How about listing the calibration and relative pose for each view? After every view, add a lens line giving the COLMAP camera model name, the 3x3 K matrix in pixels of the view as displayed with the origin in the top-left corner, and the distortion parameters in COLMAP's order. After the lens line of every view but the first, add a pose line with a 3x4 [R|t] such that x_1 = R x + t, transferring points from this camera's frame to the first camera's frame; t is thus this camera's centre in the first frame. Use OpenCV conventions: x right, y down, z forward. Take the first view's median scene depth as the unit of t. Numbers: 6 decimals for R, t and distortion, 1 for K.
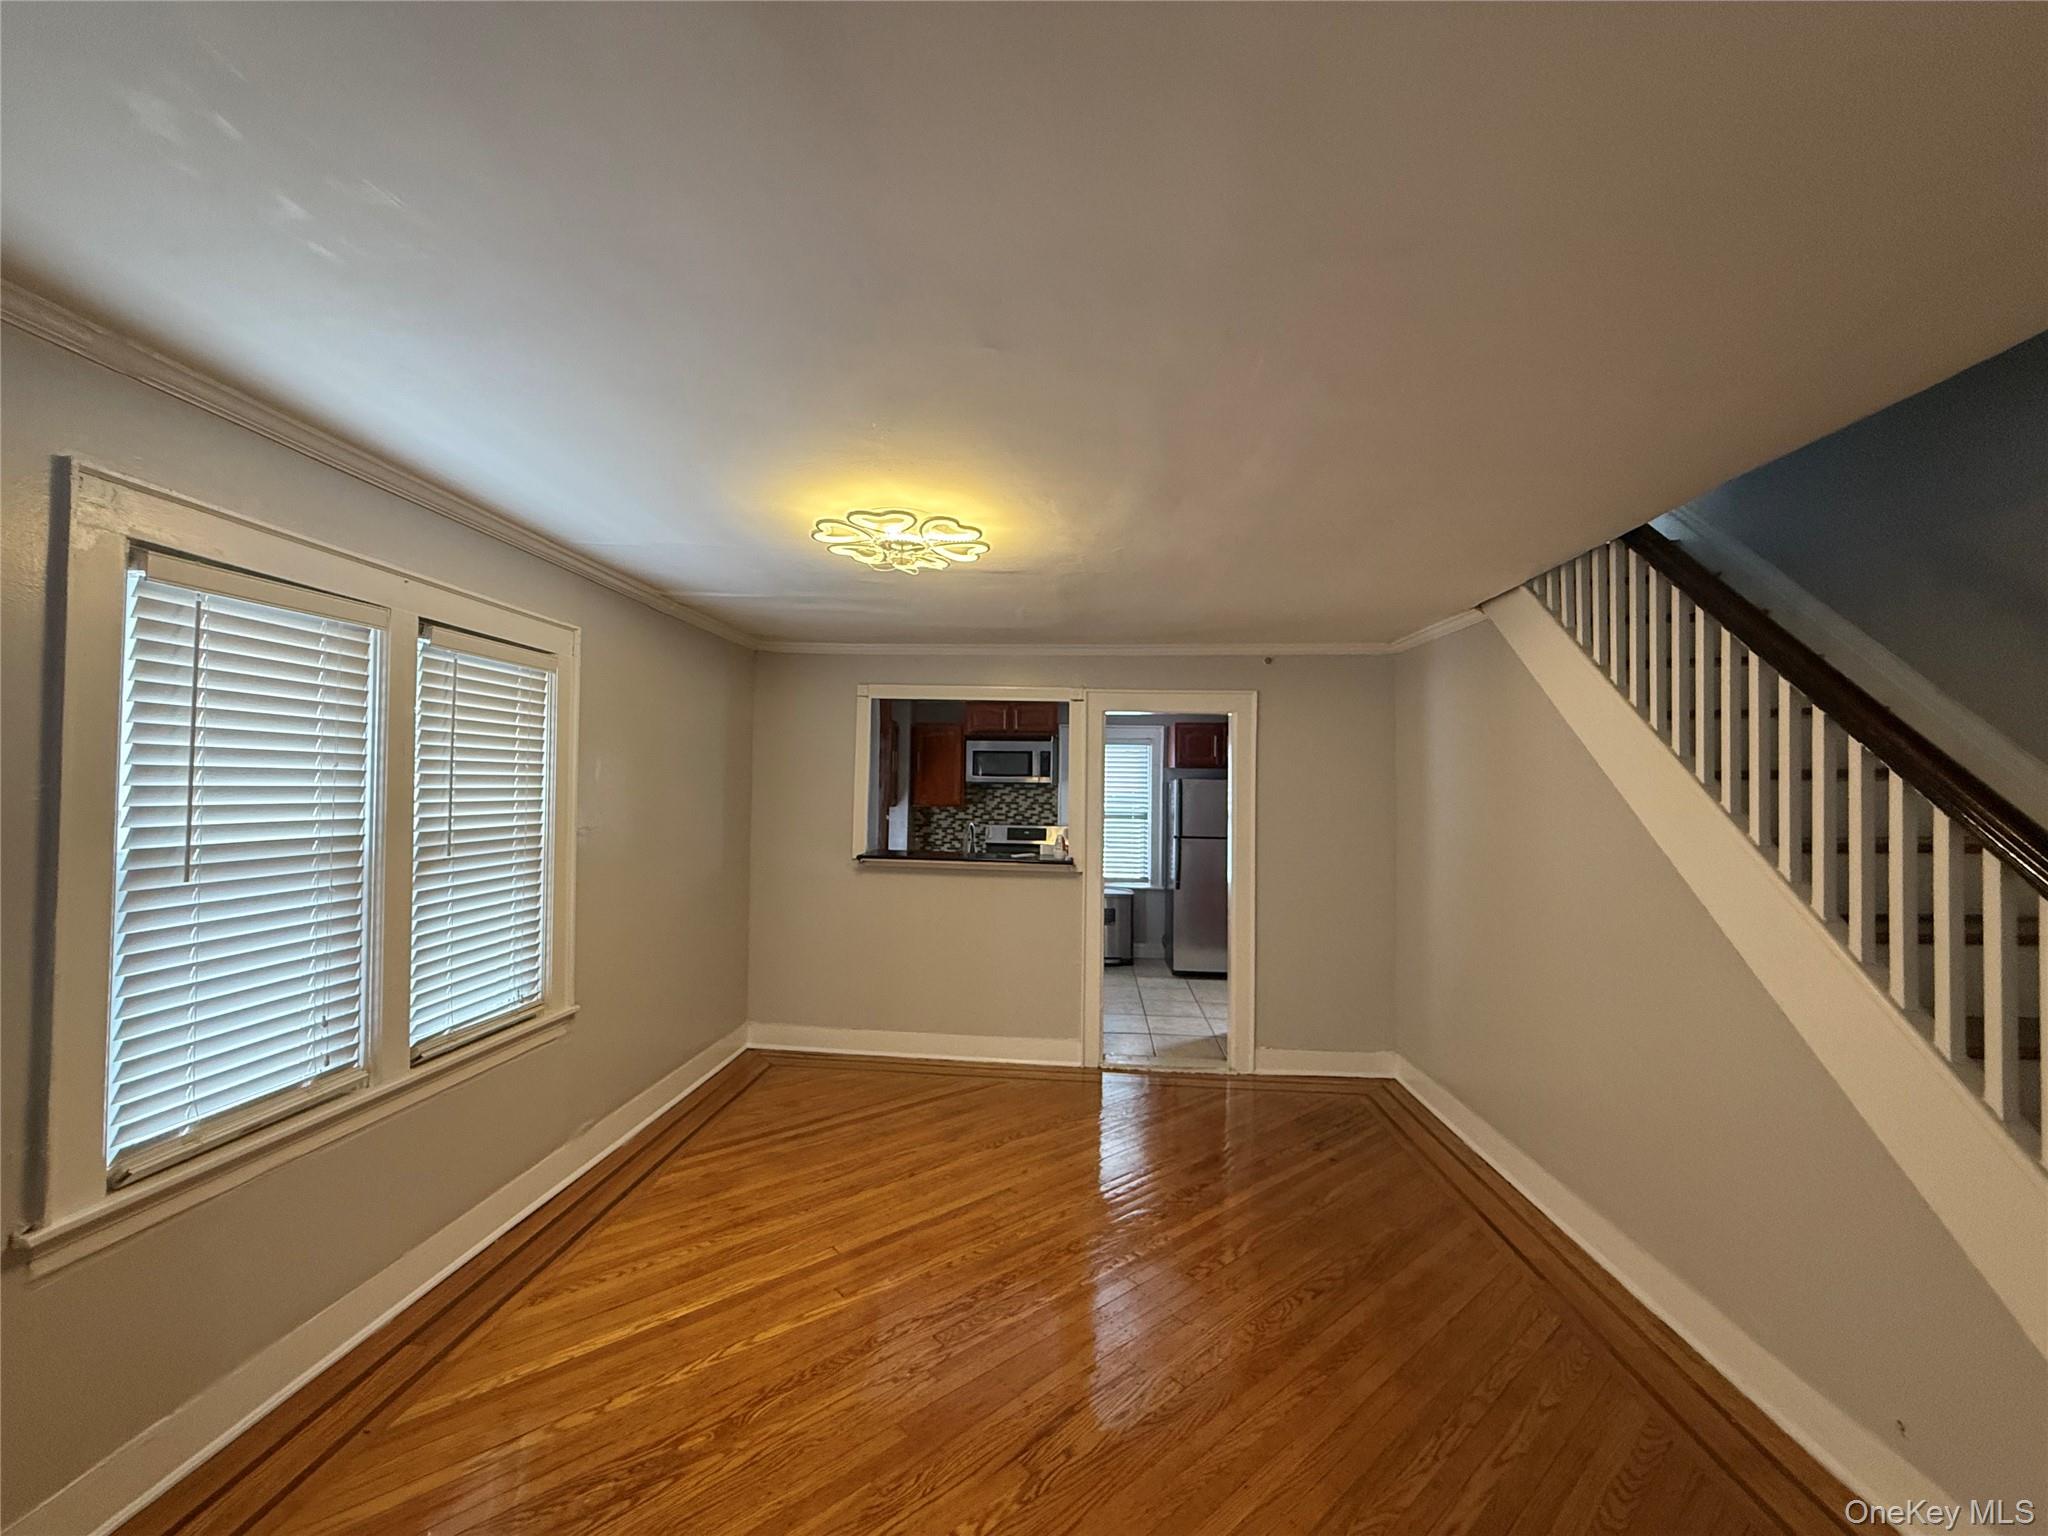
lens RADIAL K [[825.4, 0, 1010.9], [0, 825.4, 772.5], [0, 0, 1]] dist [0.000959, -0.000180]
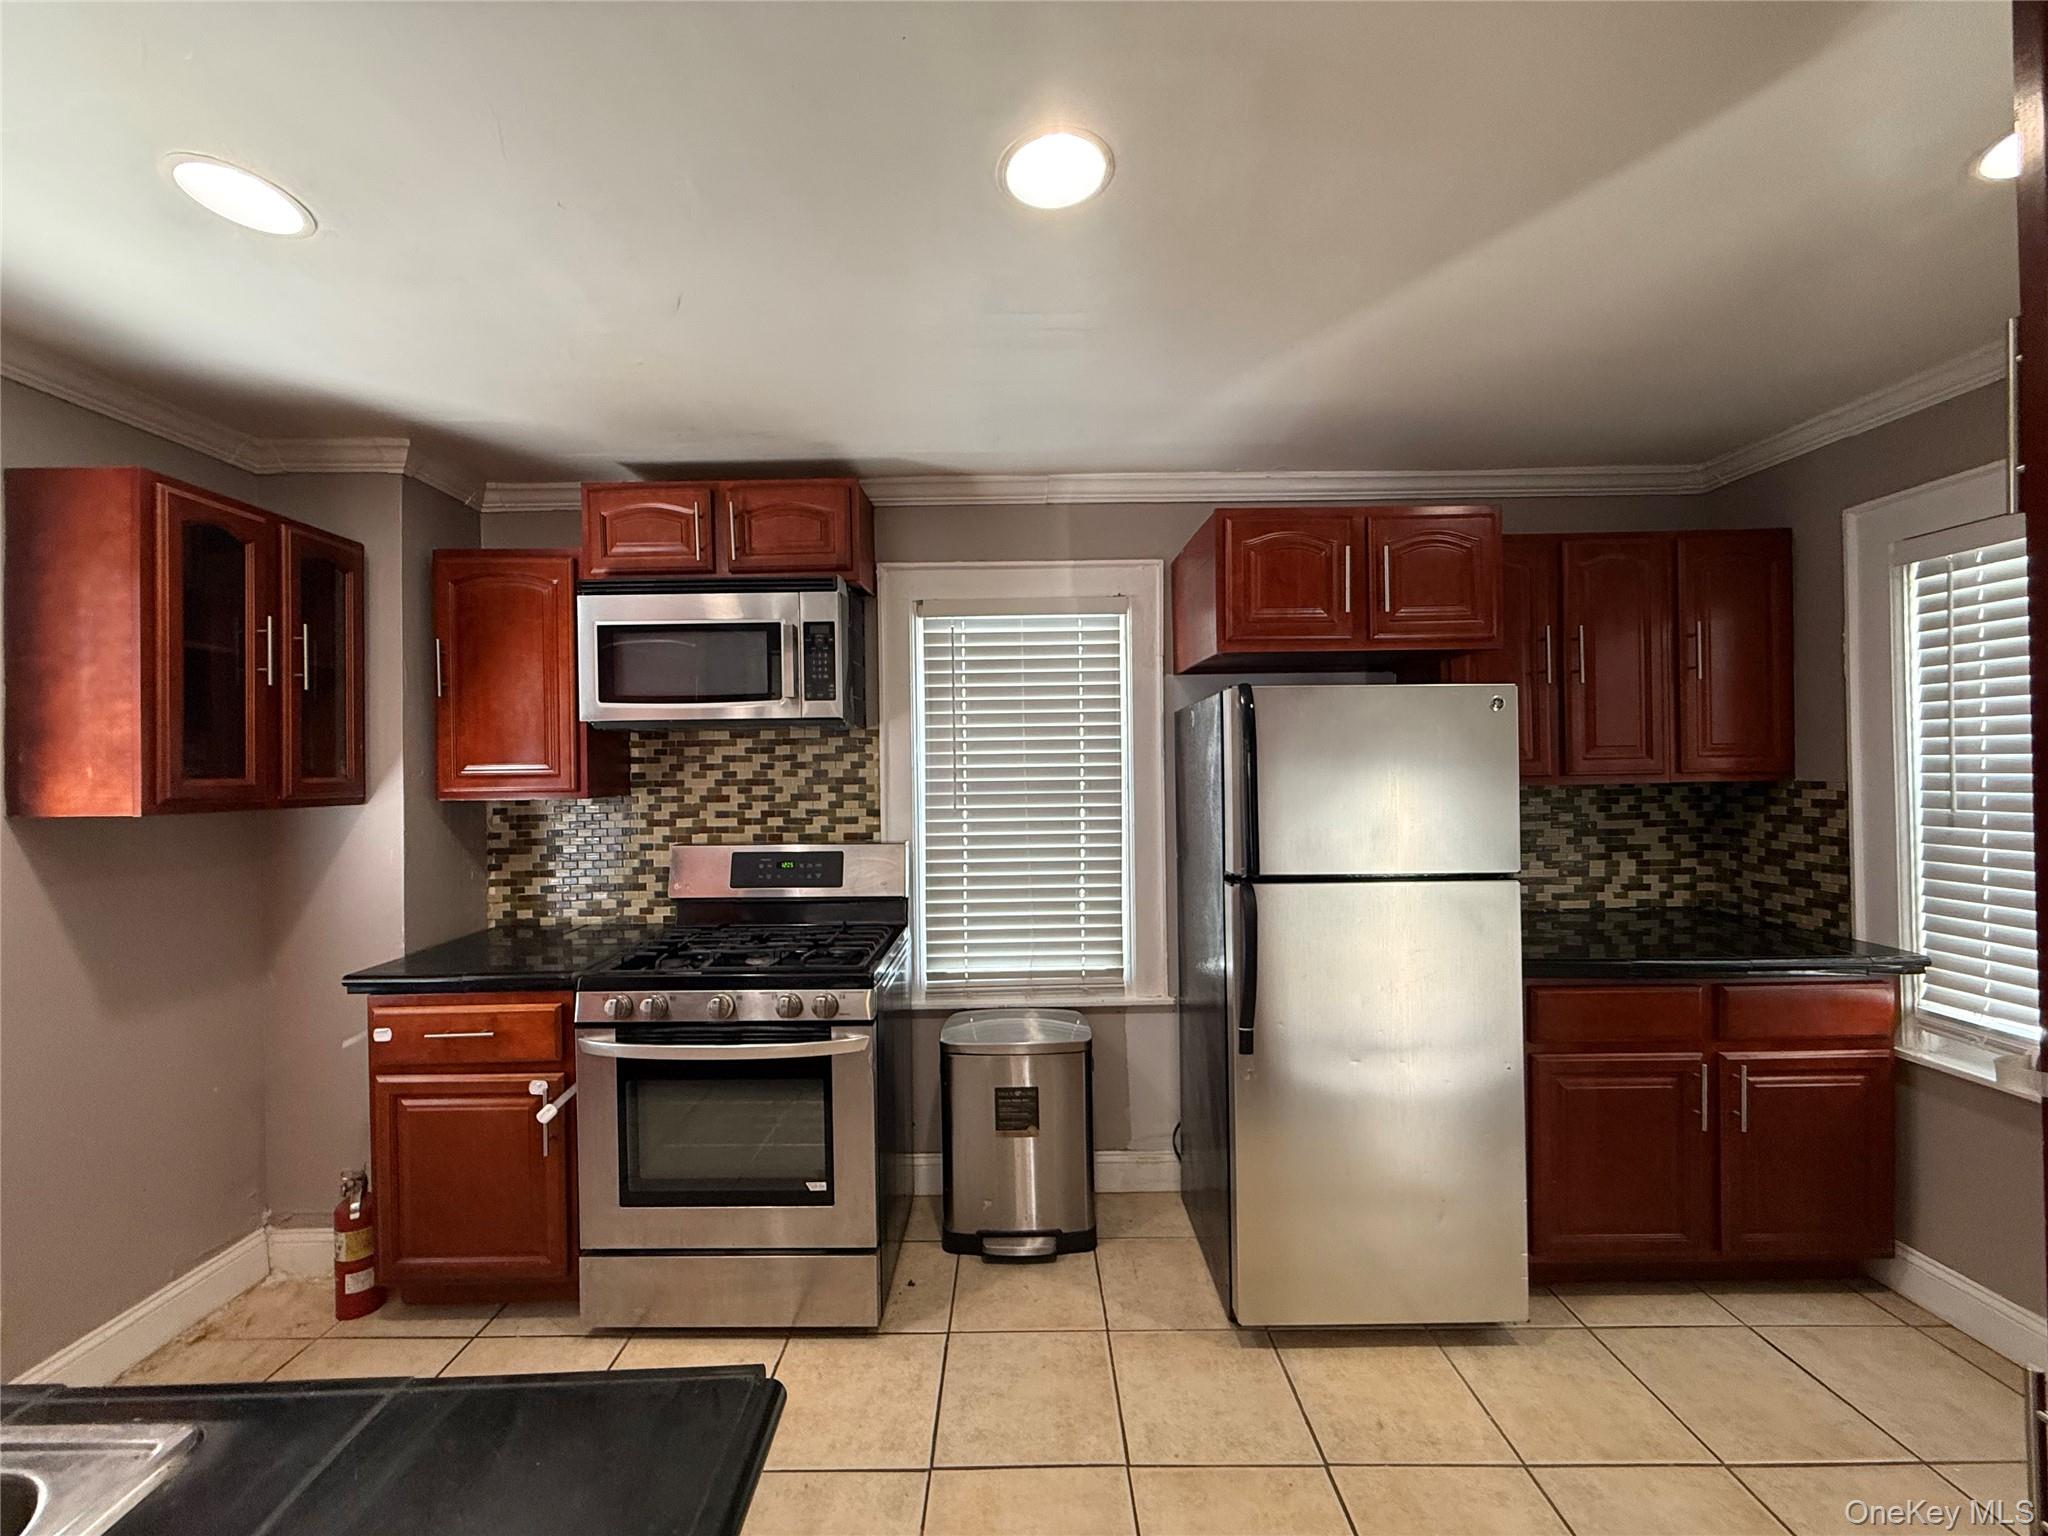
lens RADIAL K [[825.4, 0, 1021.0], [0, 825.4, 771.0], [0, 0, 1]] dist [0.000959, -0.000180]
pose [[0.997245, -0.024435, 0.070035, 0.094983], [0.023621, 0.999644, 0.012418, 0.030576], [-0.070313, -0.010730, 0.997467, 0.638306]]
